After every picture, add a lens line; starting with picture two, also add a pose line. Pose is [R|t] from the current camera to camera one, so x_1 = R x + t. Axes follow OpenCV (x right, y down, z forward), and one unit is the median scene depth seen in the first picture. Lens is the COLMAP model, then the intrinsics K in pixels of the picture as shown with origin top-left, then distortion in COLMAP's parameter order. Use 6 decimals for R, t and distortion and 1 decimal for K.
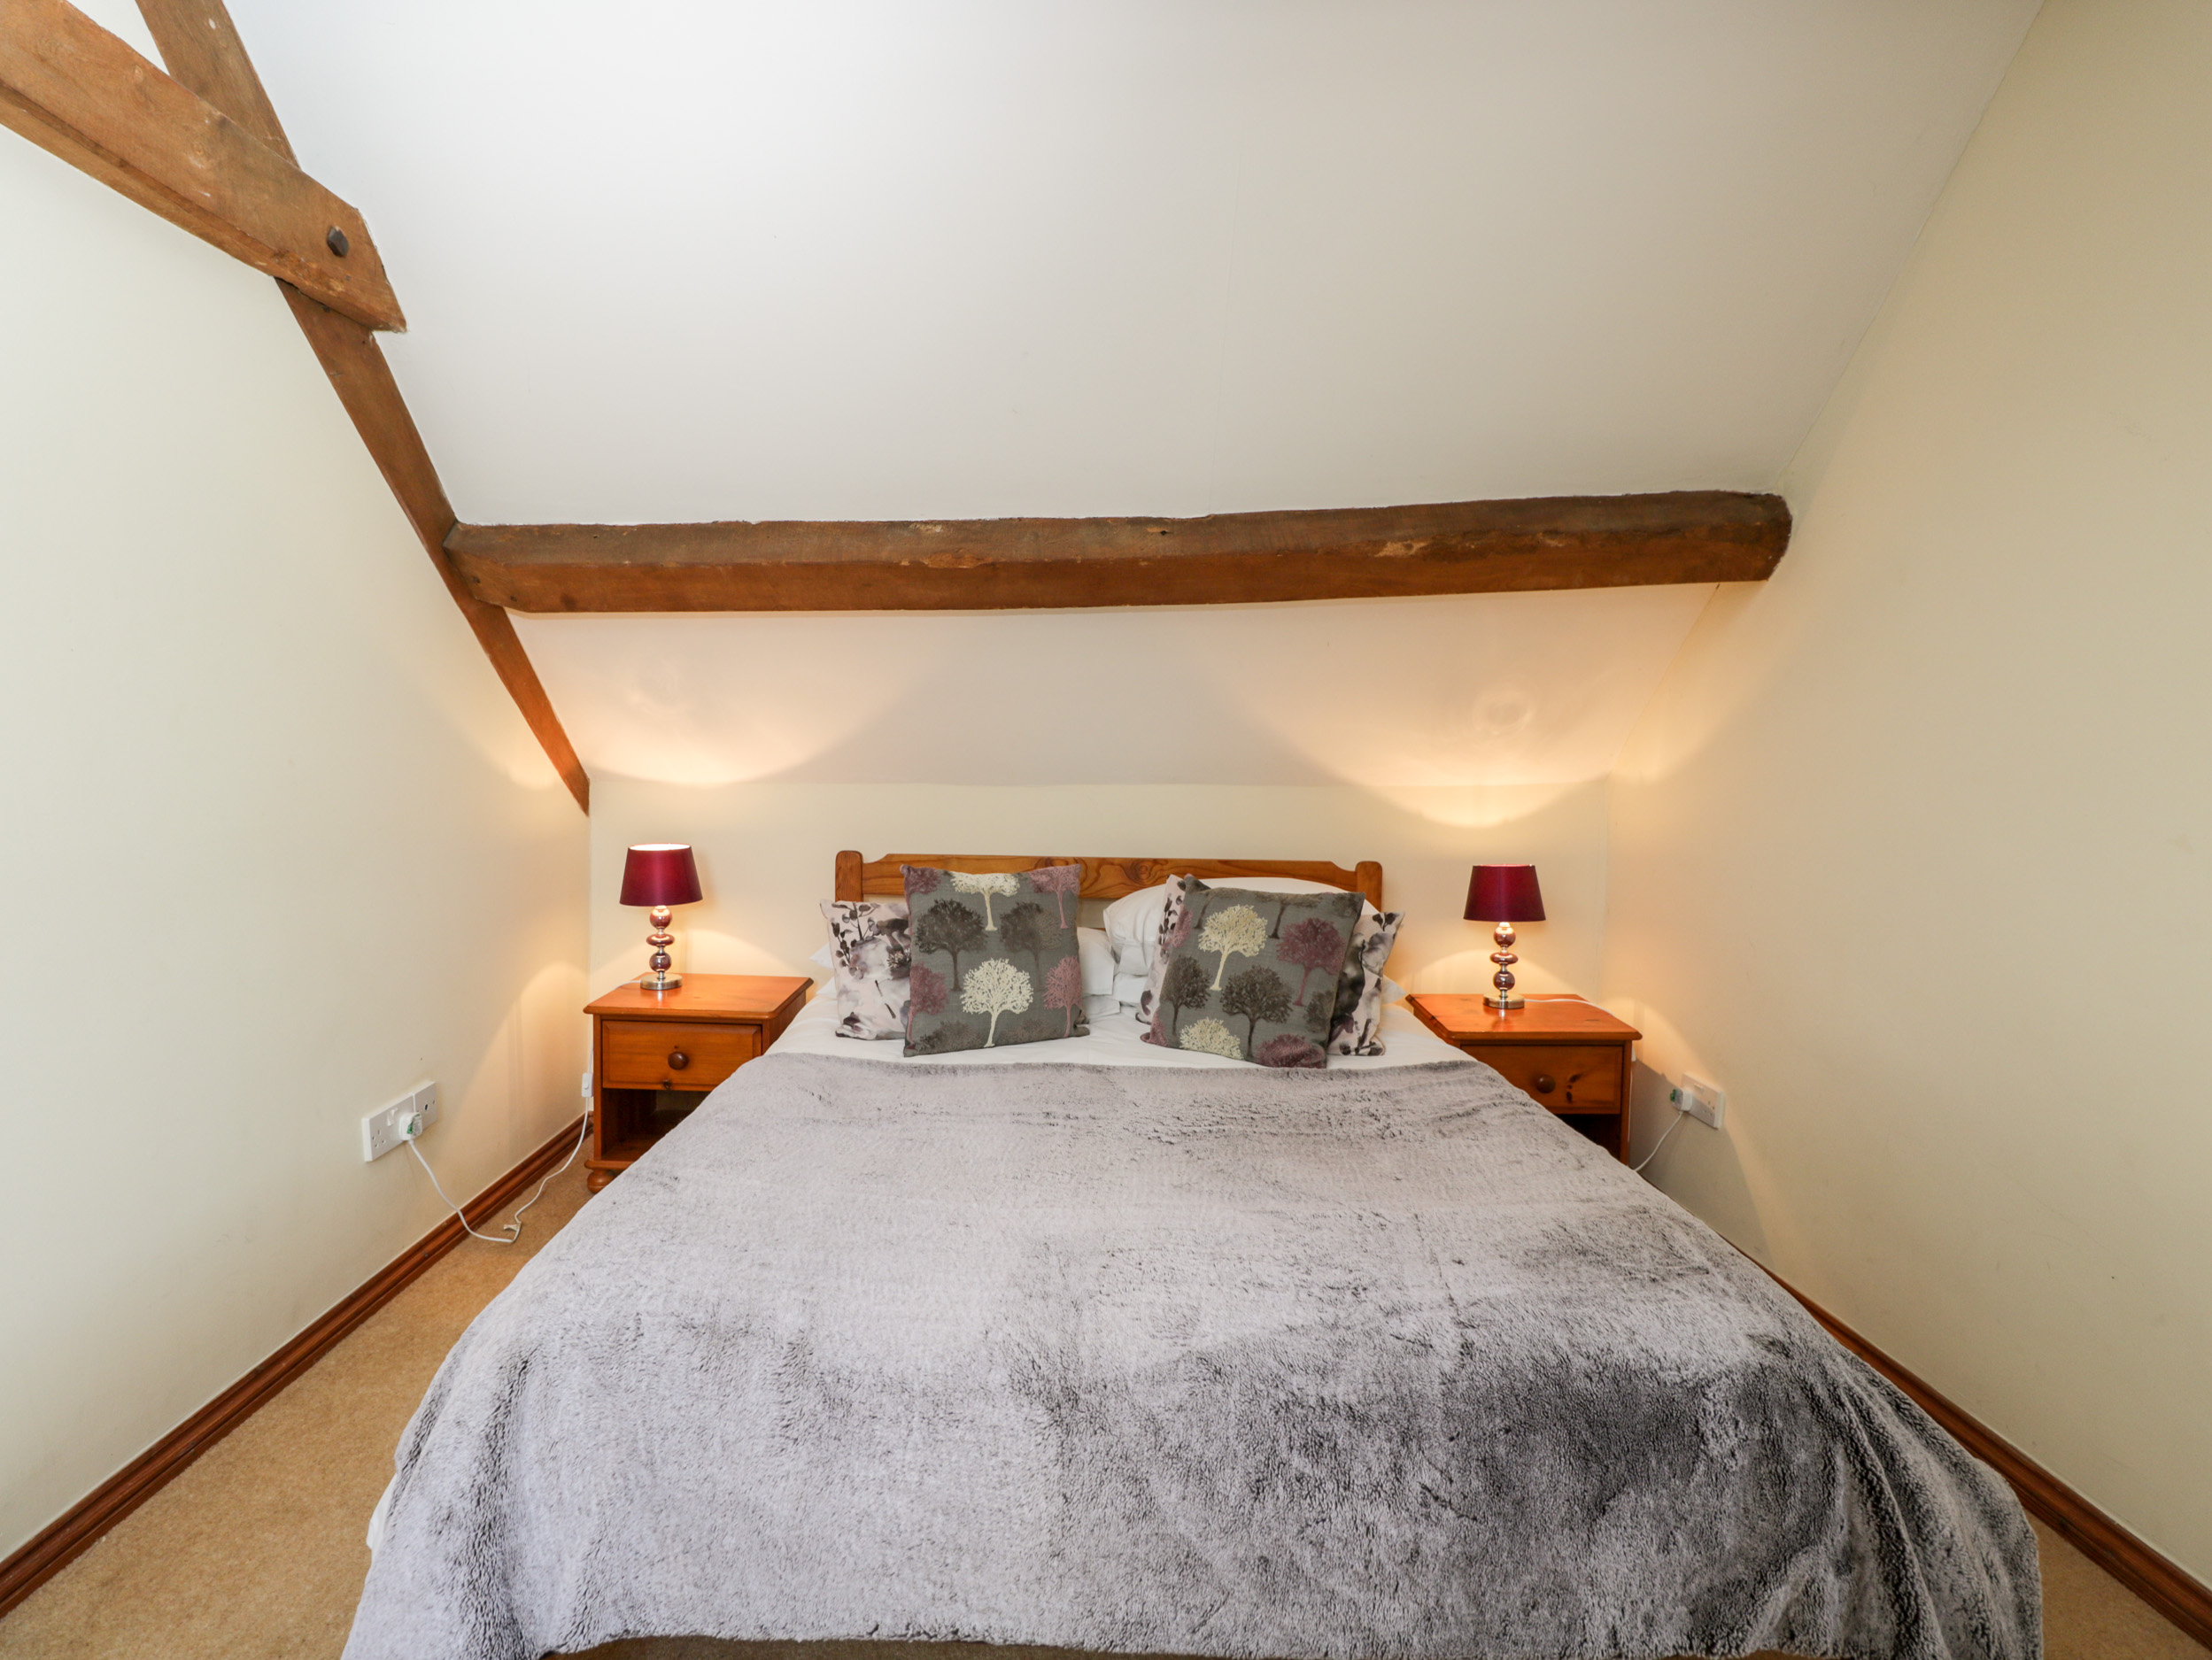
lens RADIAL K [[1166.5, 0, 1082.8], [0, 1166.5, 830.1], [0, 0, 1]] dist [-0.003477, -0.010543]
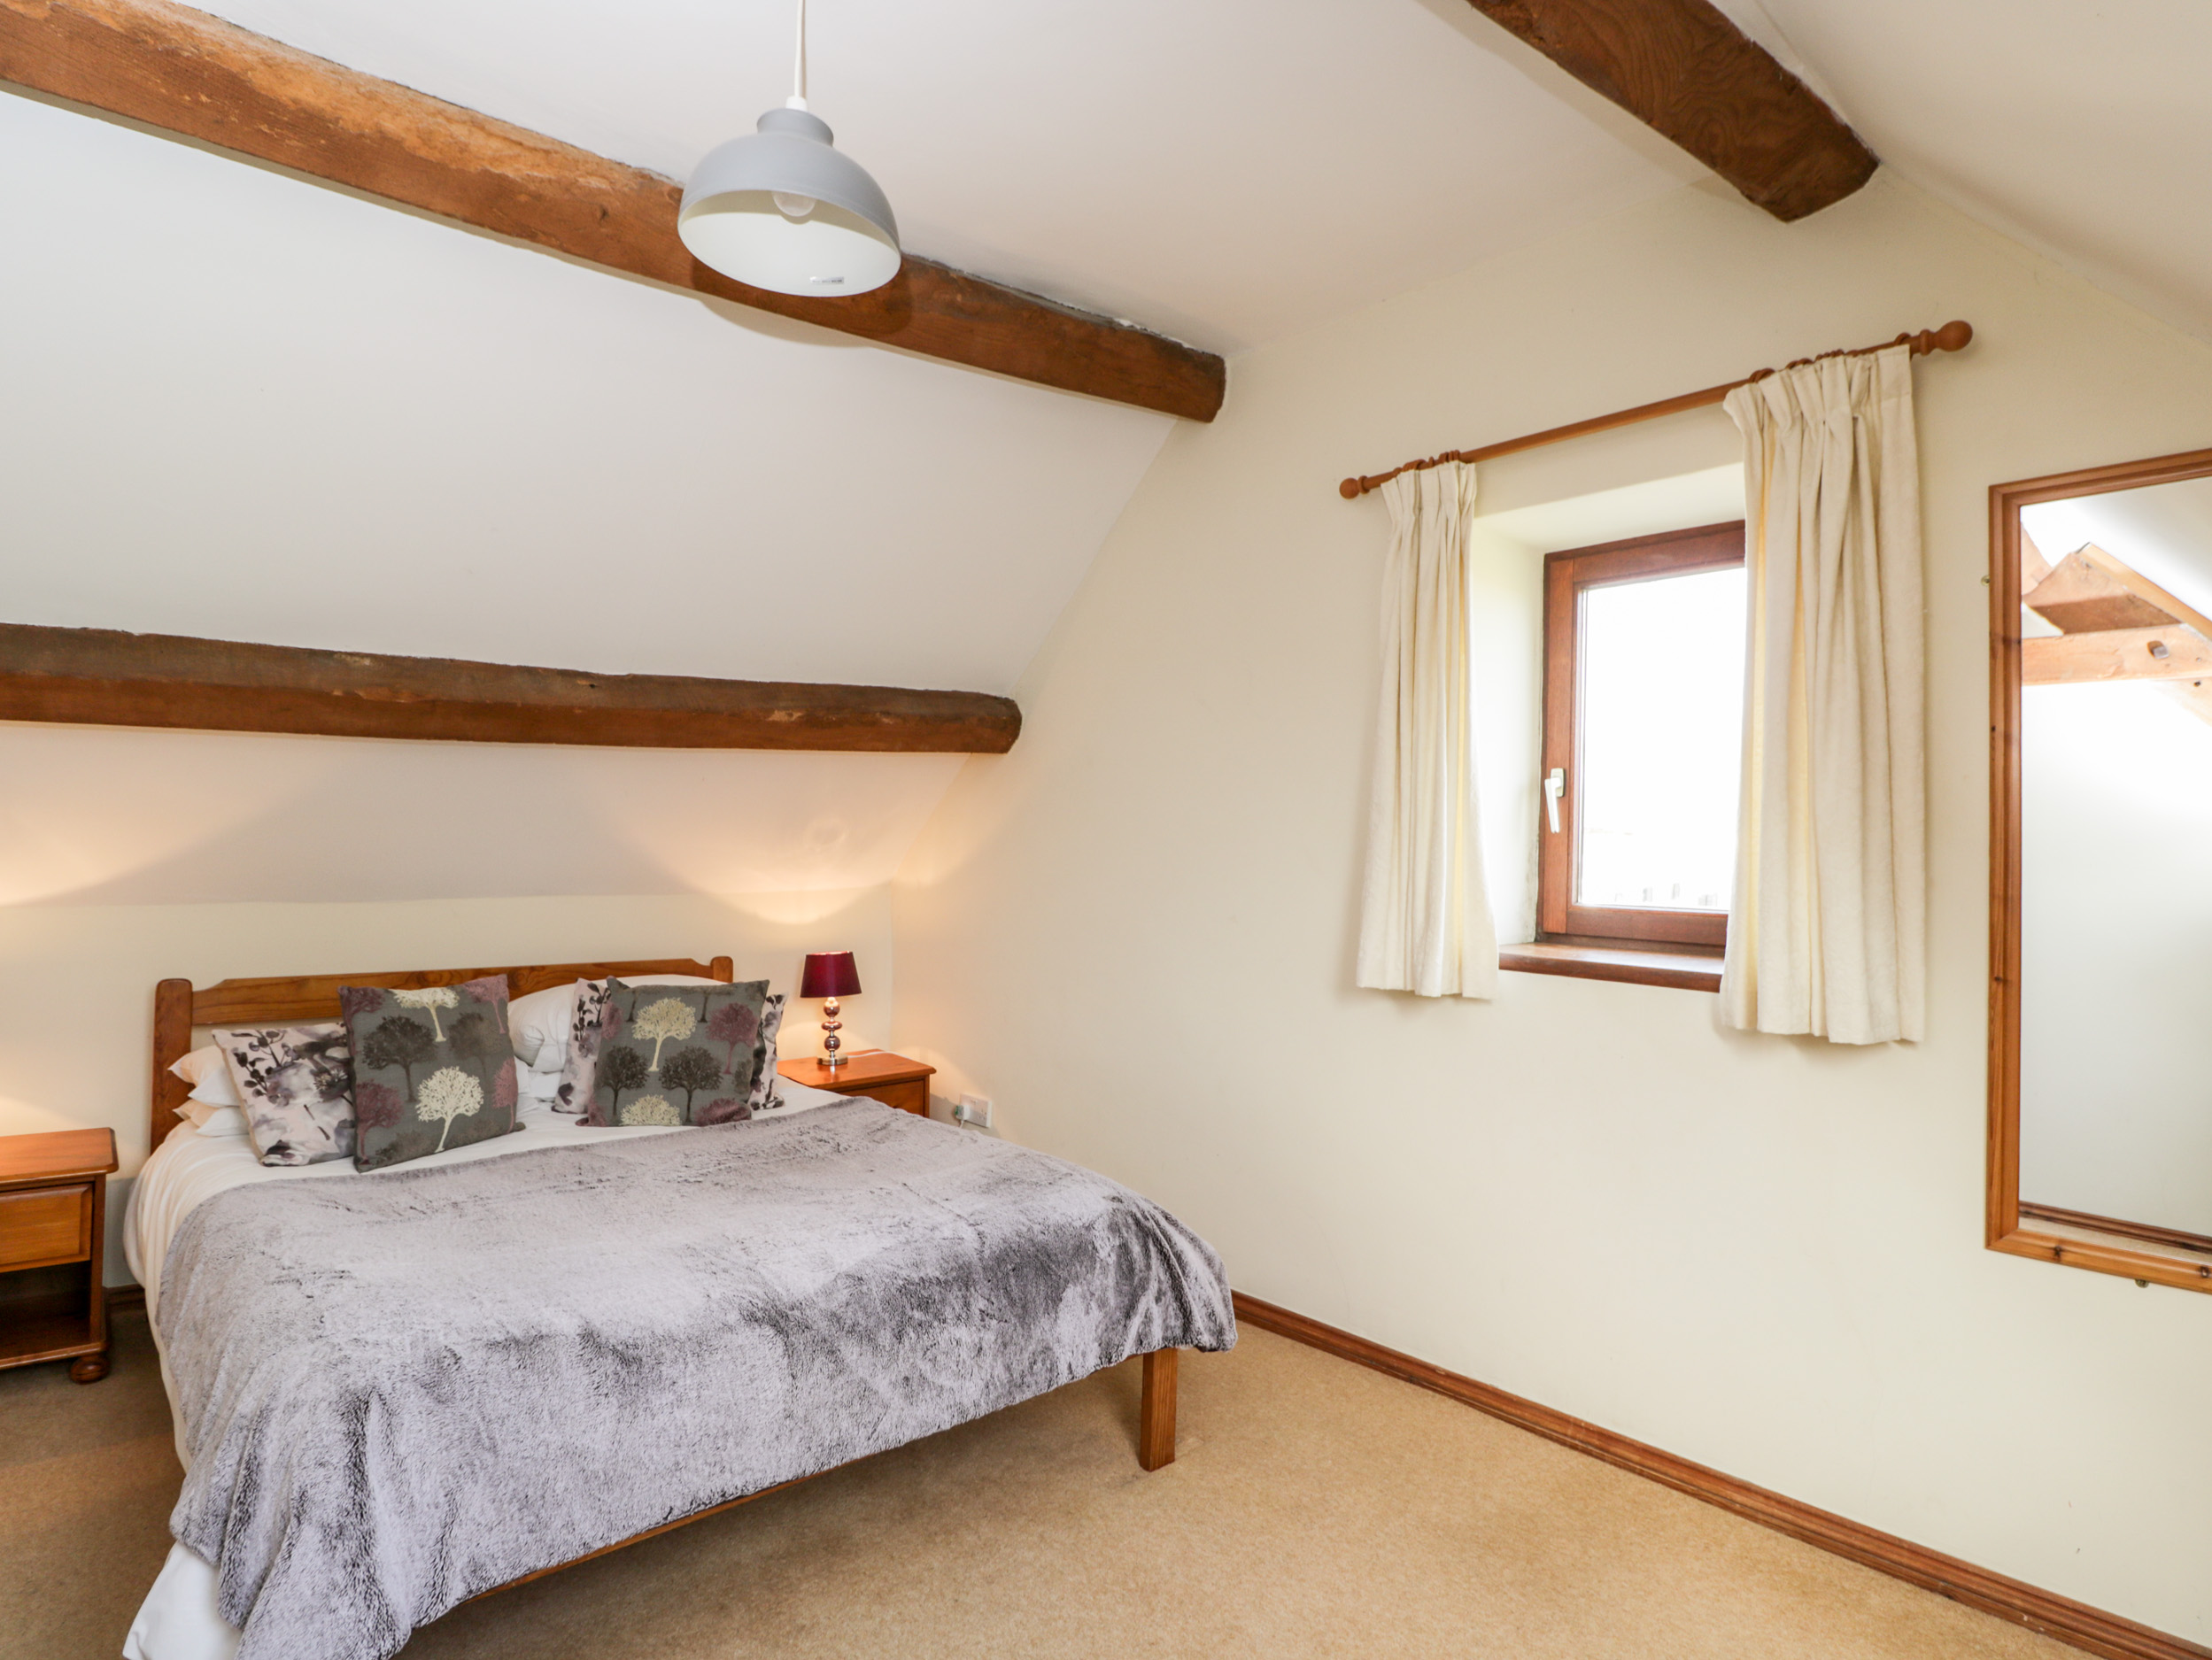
lens RADIAL K [[1166.5, 0, 1103.2], [0, 1166.5, 817.7], [0, 0, 1]] dist [-0.003477, -0.010543]
pose [[0.749887, 0.017515, 0.661334, -0.338613], [0.040823, 0.996519, -0.072681, -0.016468], [-0.660305, 0.081500, 0.746562, -0.222137]]
